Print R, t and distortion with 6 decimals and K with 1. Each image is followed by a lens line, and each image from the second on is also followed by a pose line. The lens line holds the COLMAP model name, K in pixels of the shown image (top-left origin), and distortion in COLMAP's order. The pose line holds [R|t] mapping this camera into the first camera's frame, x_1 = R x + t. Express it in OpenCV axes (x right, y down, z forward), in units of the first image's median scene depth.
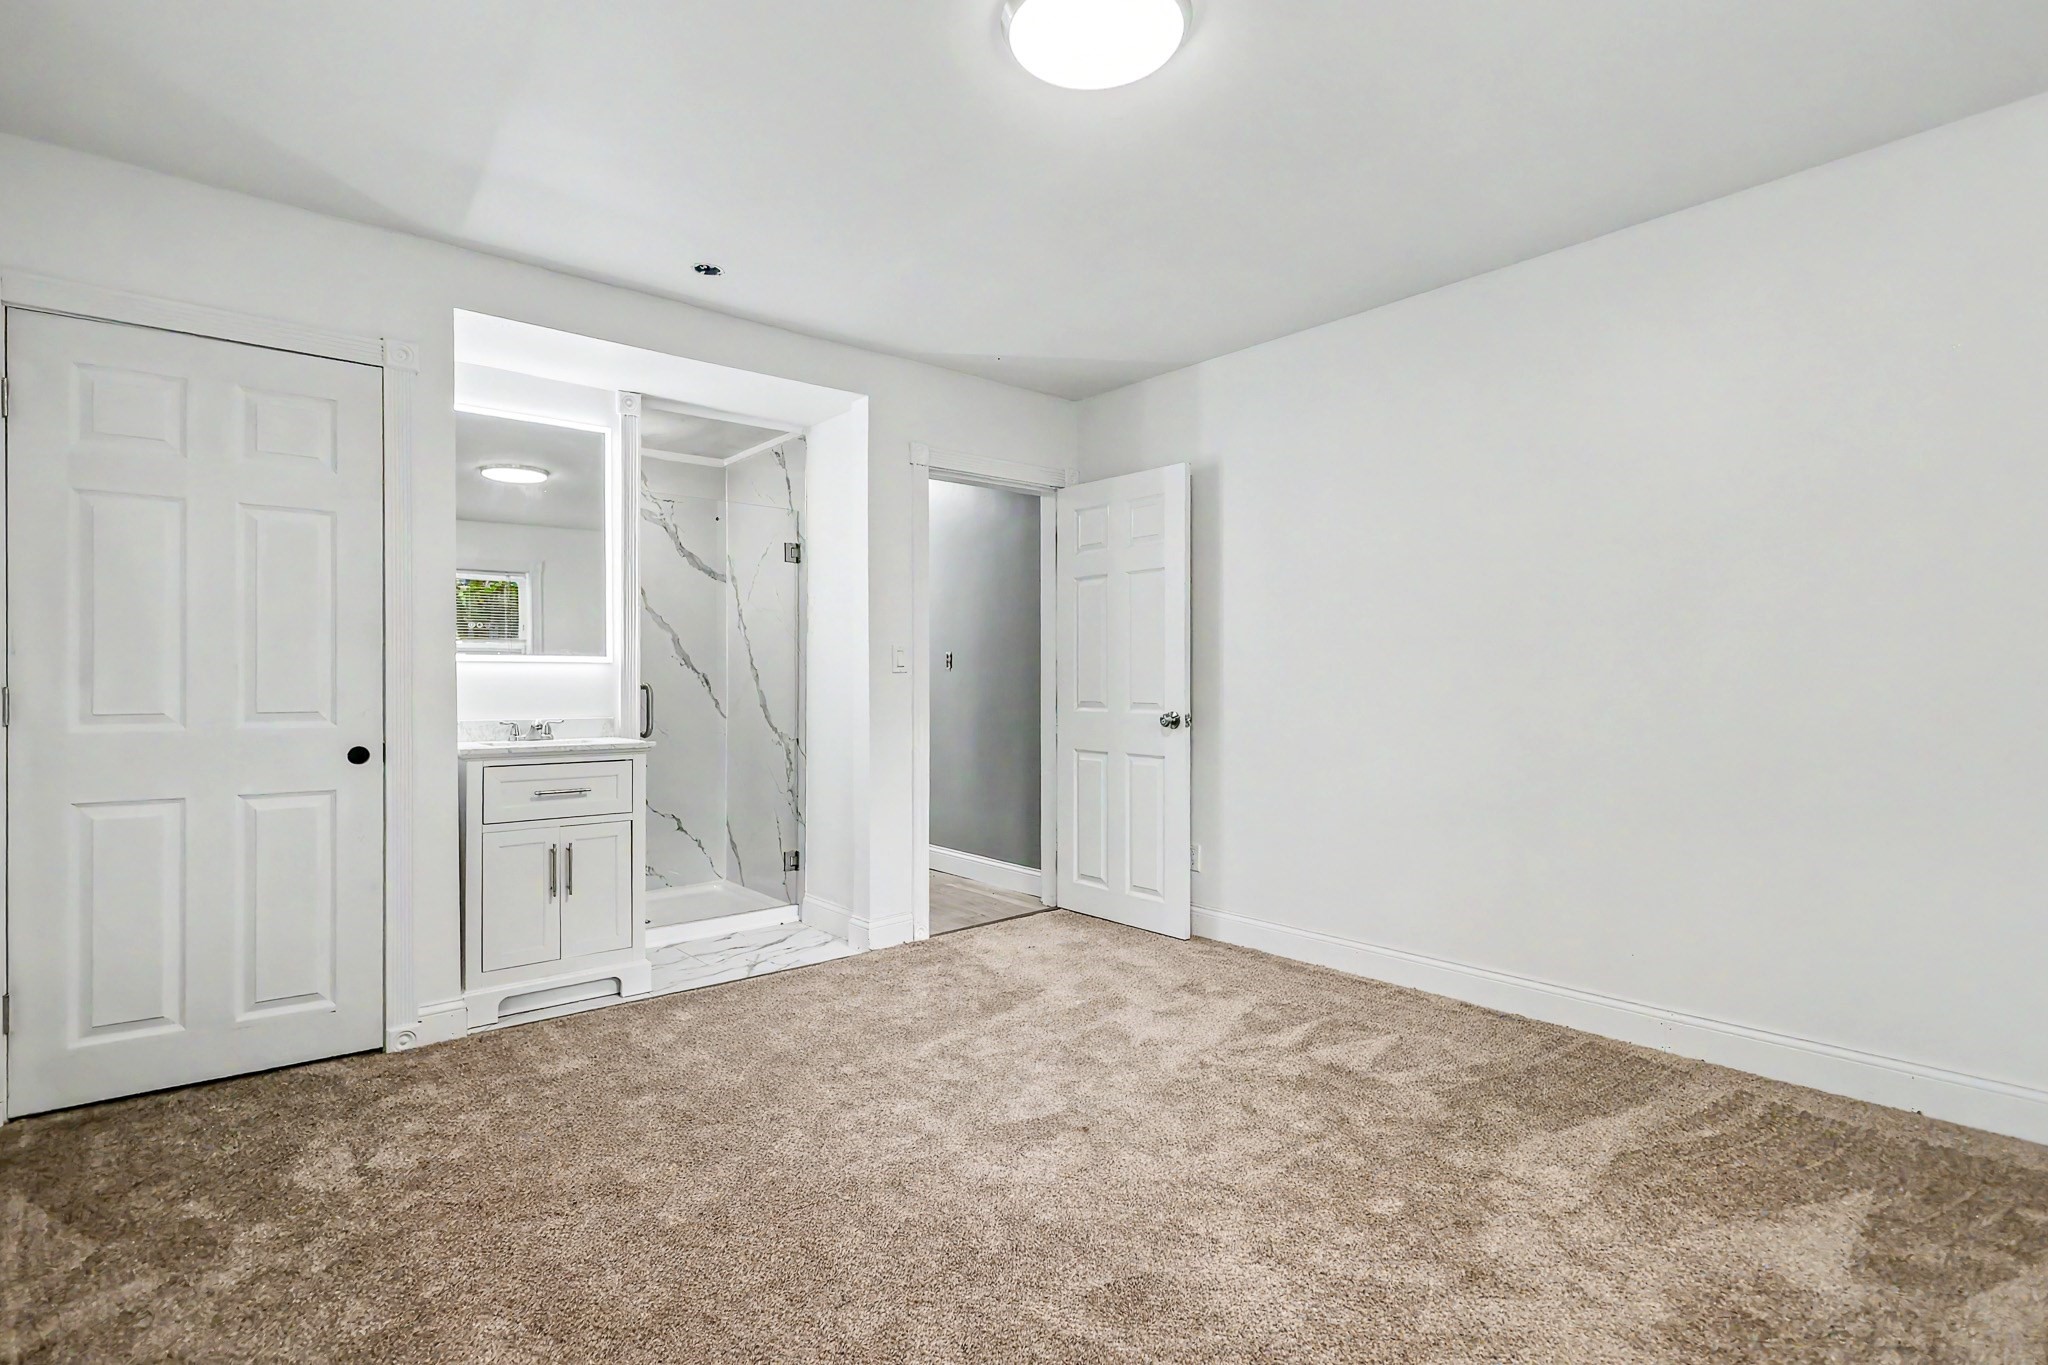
lens RADIAL K [[970.4, 0, 1013.8], [0, 970.4, 682.8], [0, 0, 1]] dist [-0.002658, -0.000084]
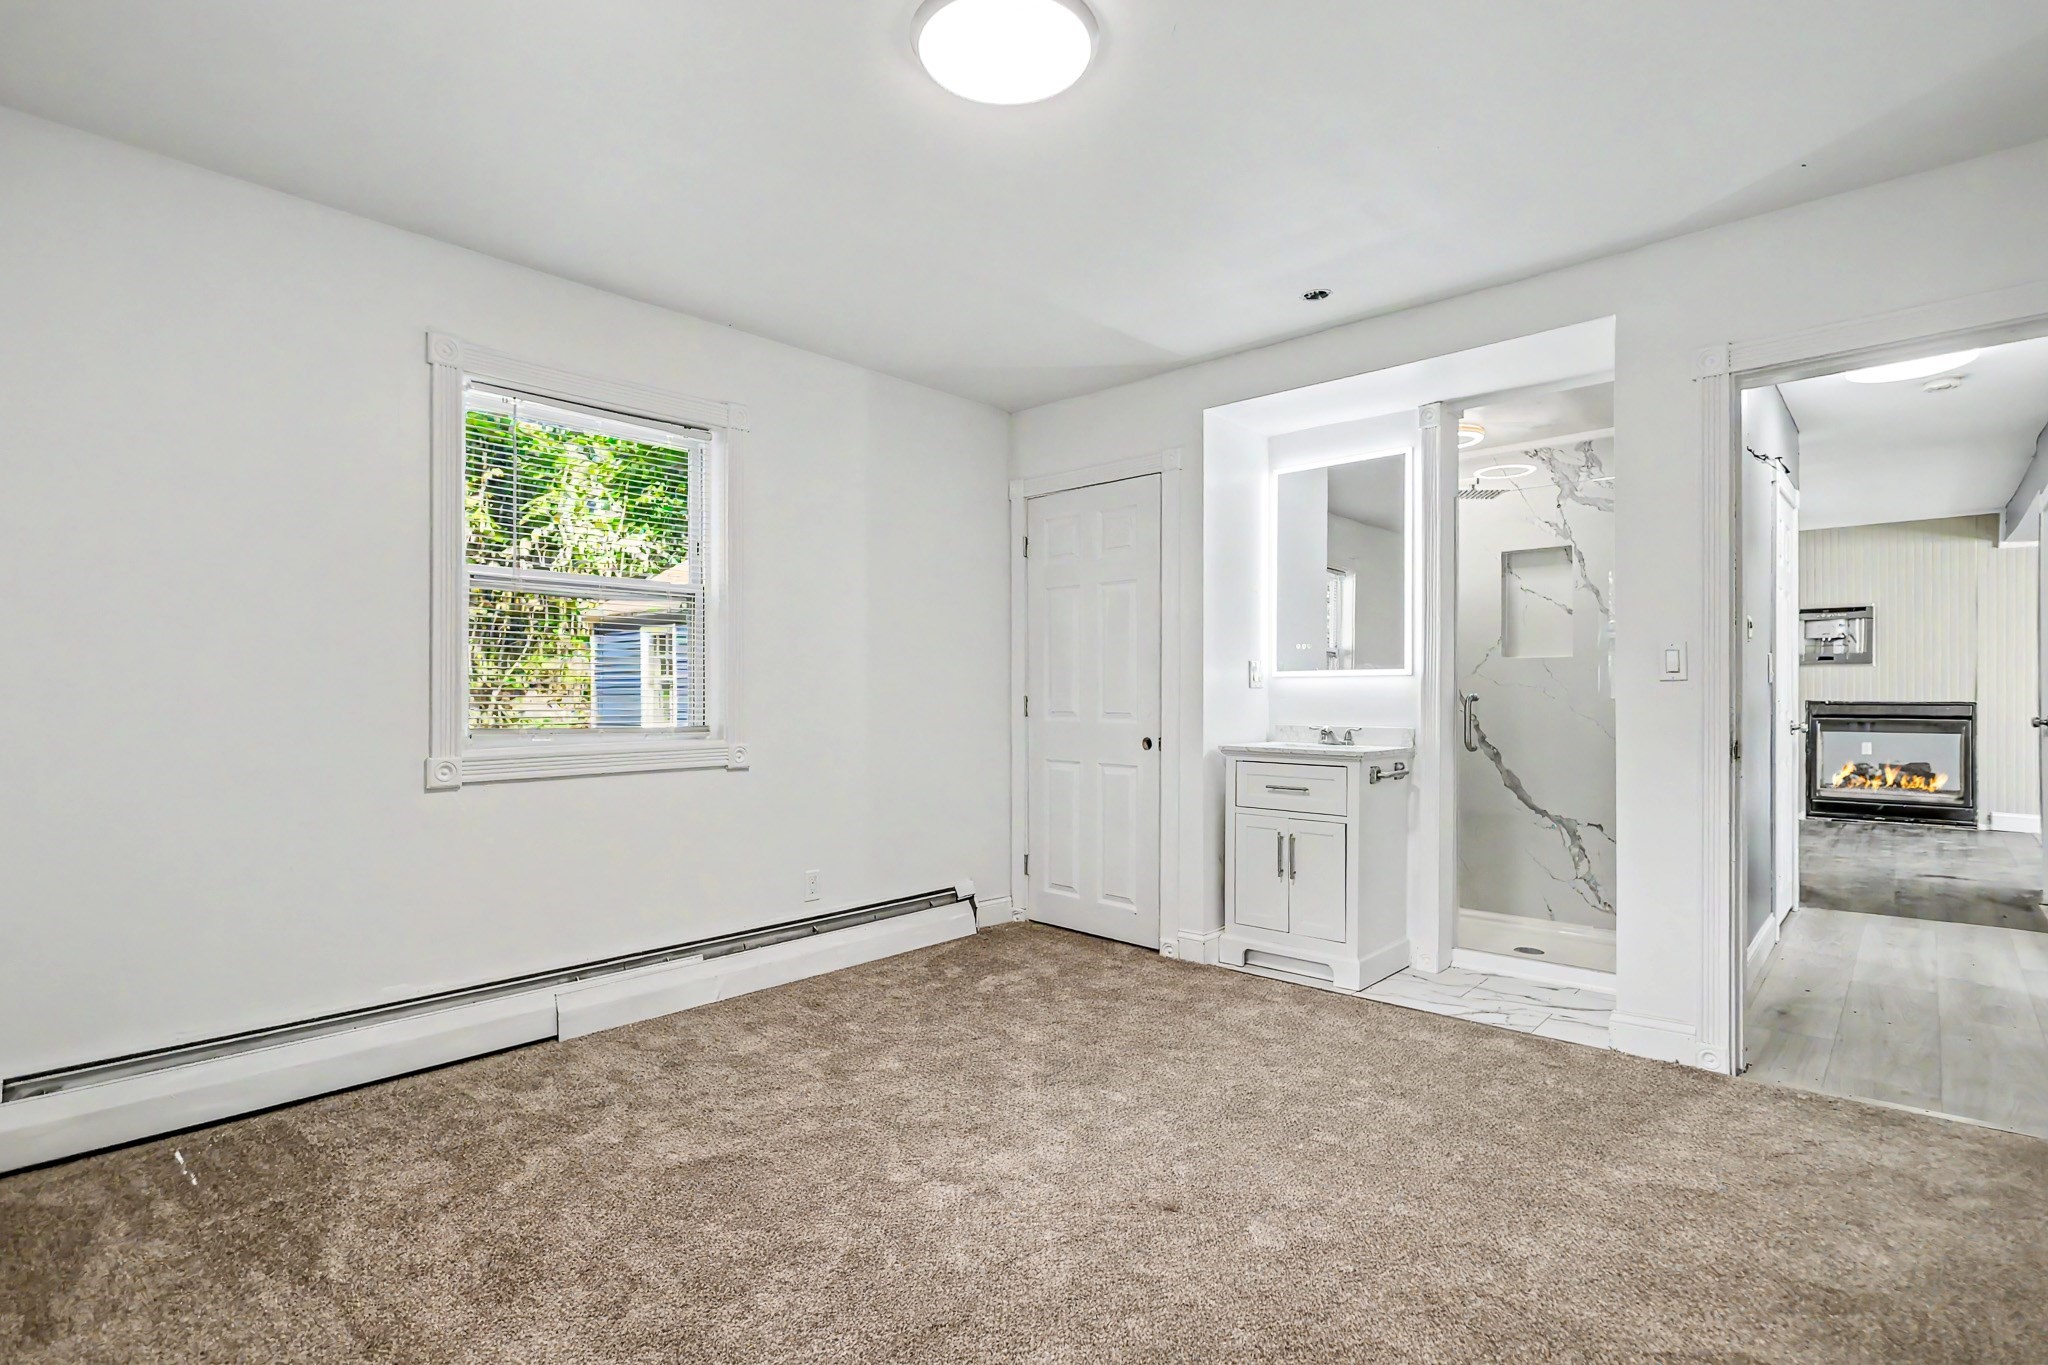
lens RADIAL K [[972.8, 0, 1001.3], [0, 972.8, 690.0], [0, 0, 1]] dist [-0.001209, -0.000479]
pose [[0.118577, -0.003259, -0.992940, 0.668413], [0.000954, 0.999995, -0.003168, -0.001859], [0.992944, -0.000571, 0.118579, 0.539435]]
